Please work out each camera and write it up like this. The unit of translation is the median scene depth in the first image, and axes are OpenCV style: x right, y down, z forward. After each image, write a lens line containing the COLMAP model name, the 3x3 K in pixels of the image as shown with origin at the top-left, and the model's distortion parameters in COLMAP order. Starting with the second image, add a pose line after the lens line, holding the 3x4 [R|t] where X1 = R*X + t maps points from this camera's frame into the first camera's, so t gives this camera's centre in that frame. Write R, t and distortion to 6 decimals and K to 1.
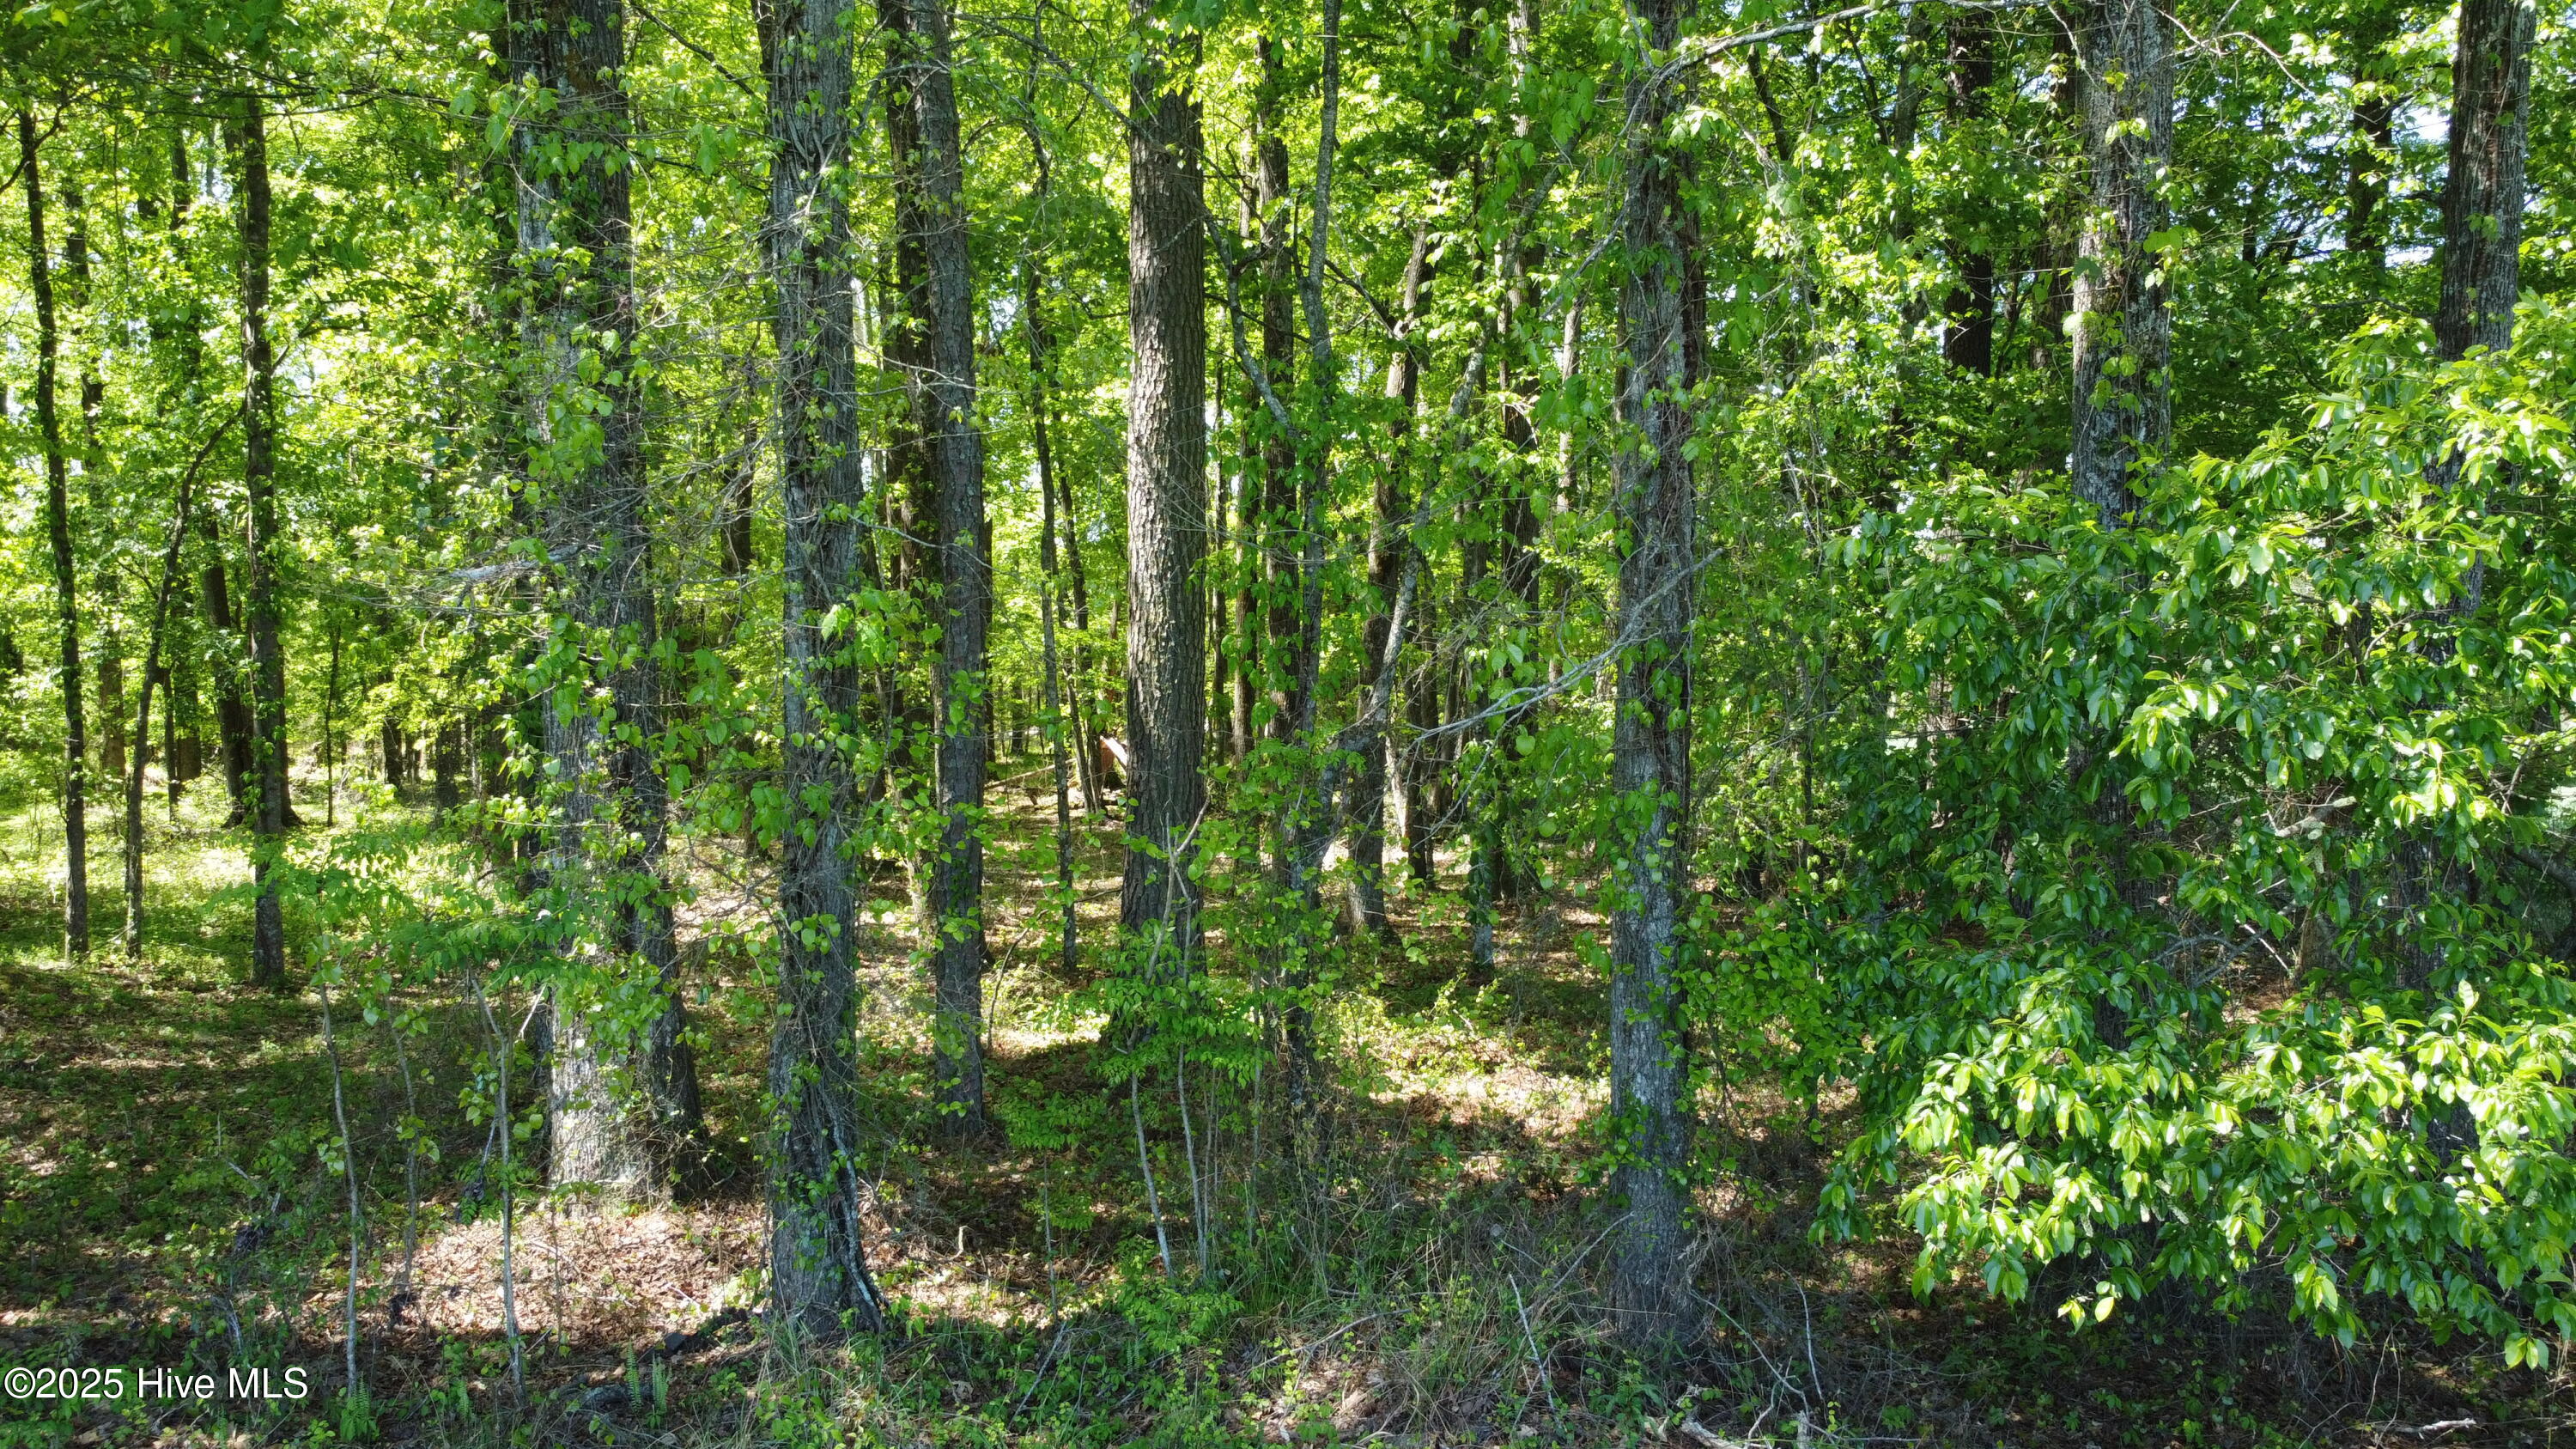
lens RADIAL K [[1822.3, 0, 1283.7], [0, 1822.3, 719.2], [0, 0, 1]] dist [0.002137, -0.003539]
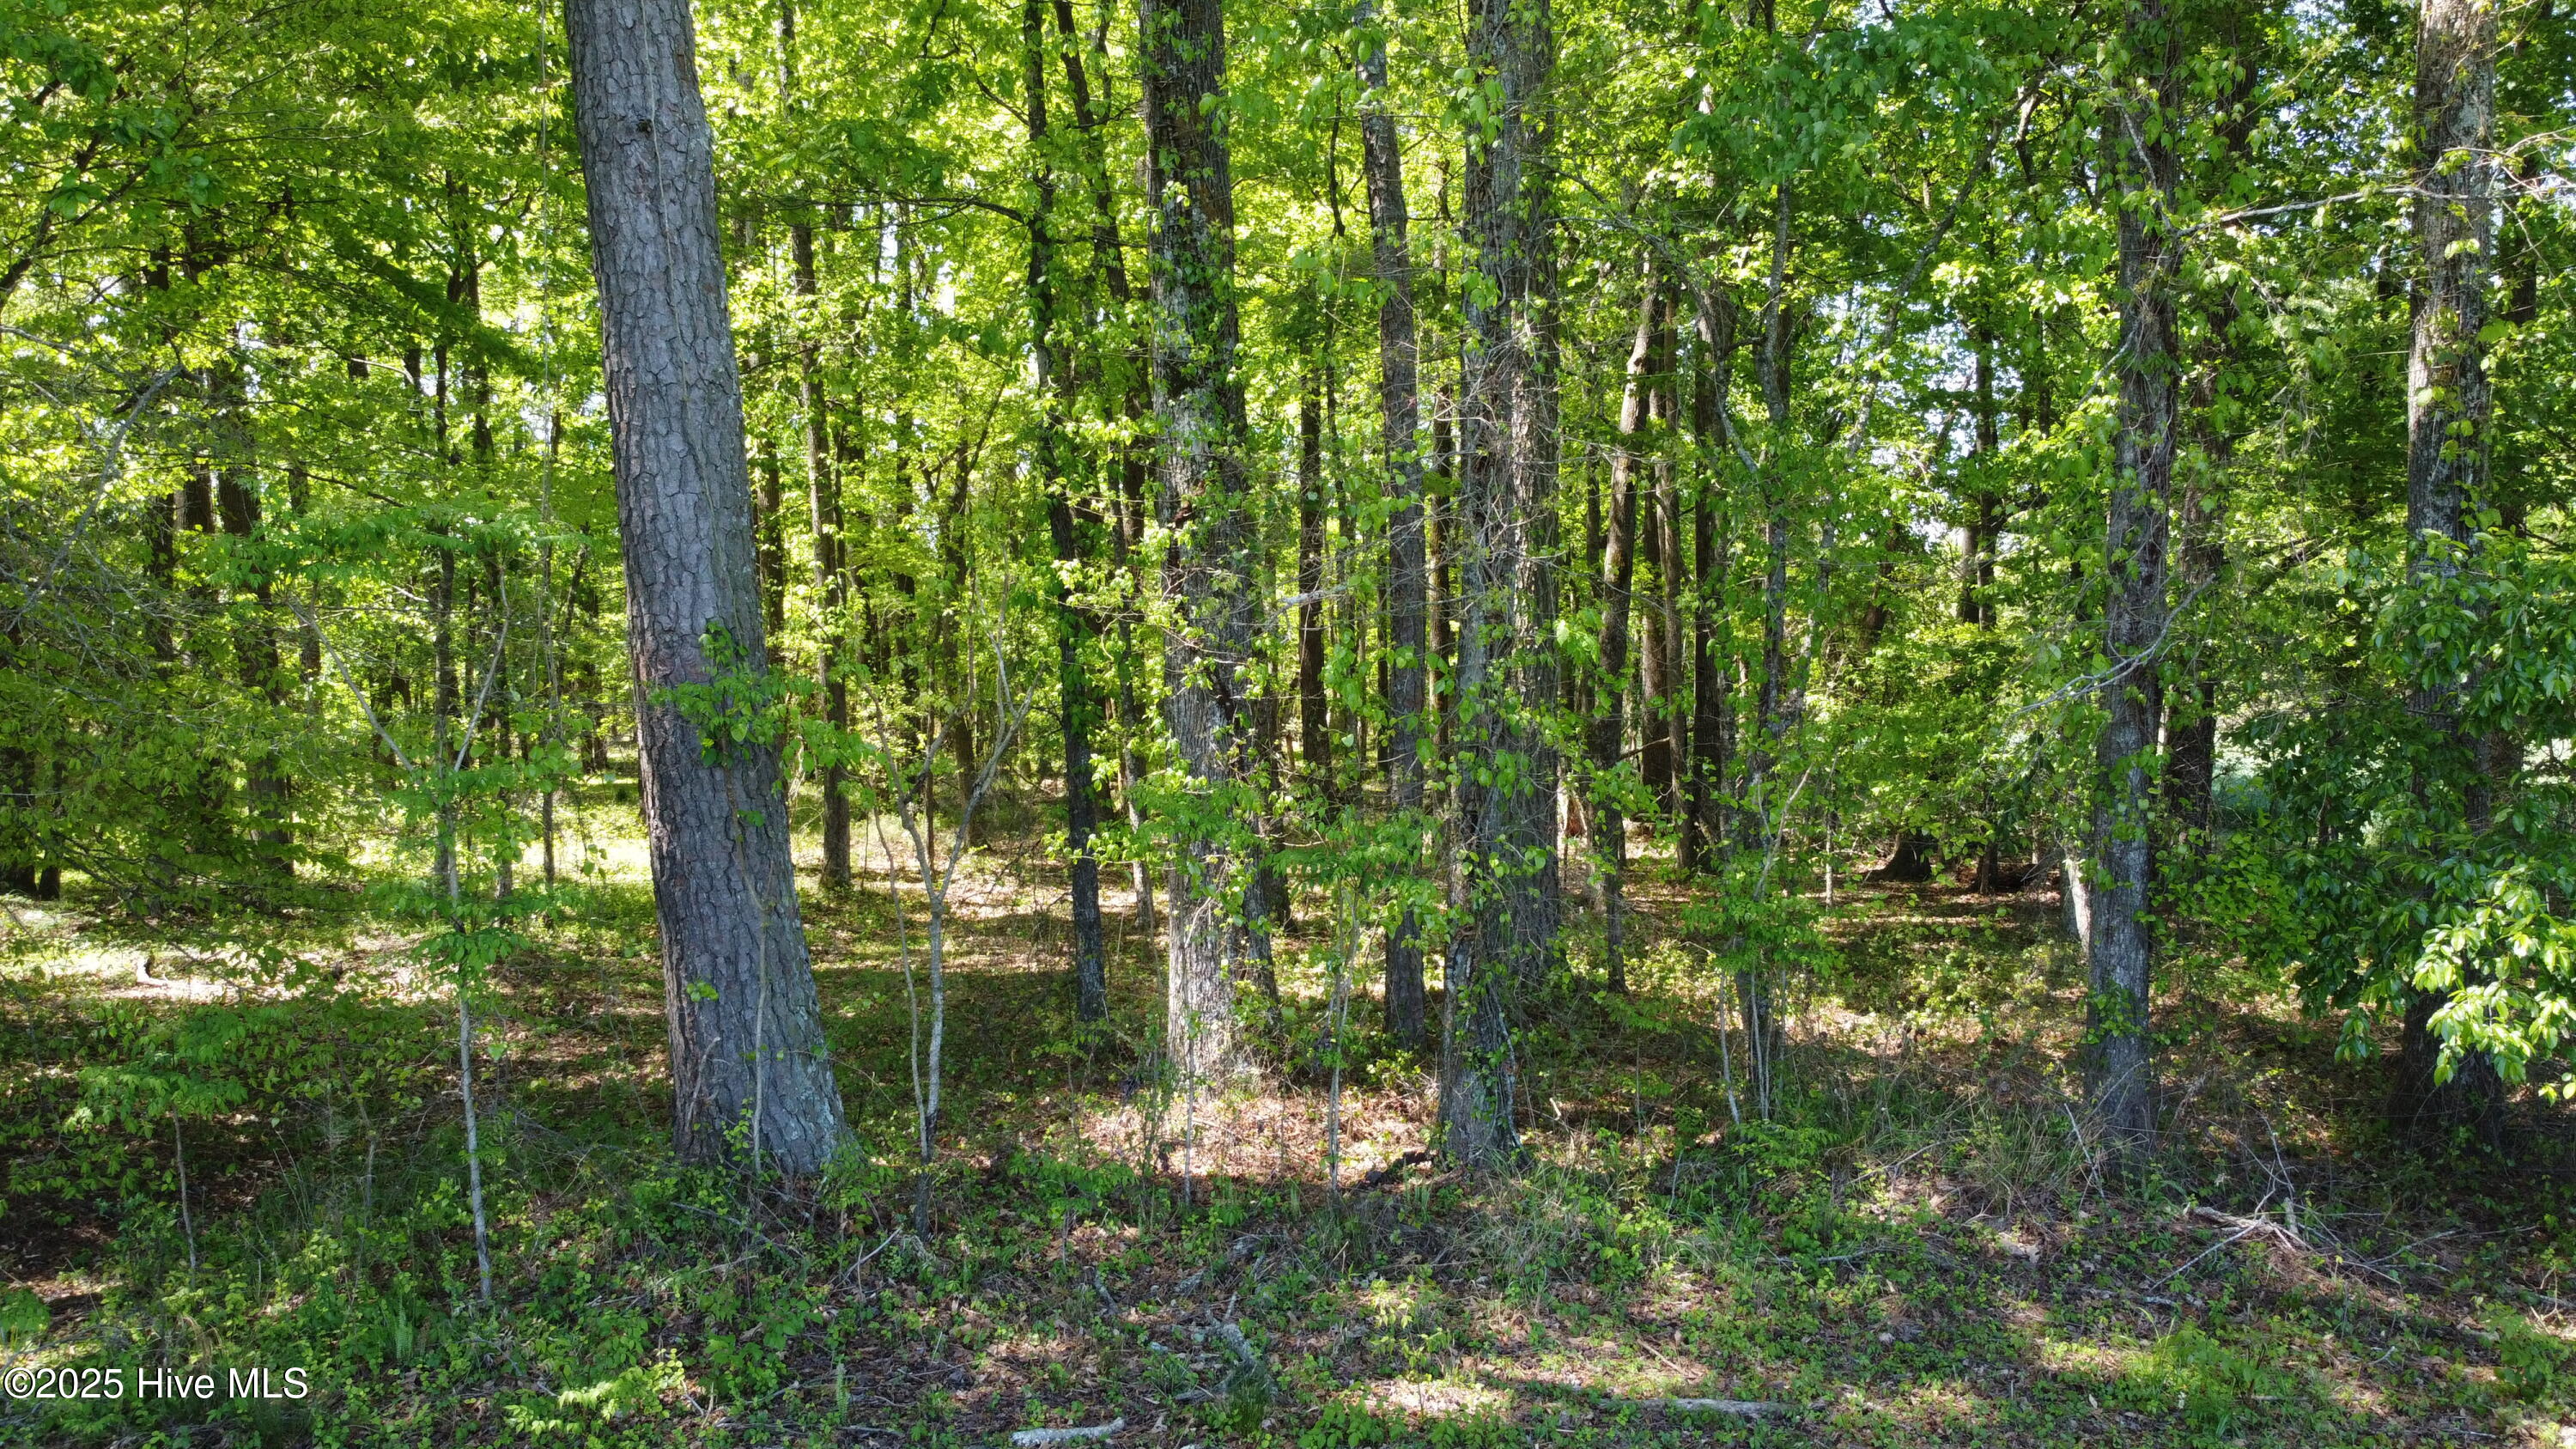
lens RADIAL K [[1822.3, 0, 1291.1], [0, 1822.3, 724.2], [0, 0, 1]] dist [0.002137, -0.003539]
pose [[0.999925, -0.007800, -0.009481, -0.424014], [0.007809, 0.999969, 0.000916, 0.012211], [0.009473, -0.000990, 0.999955, -0.363203]]
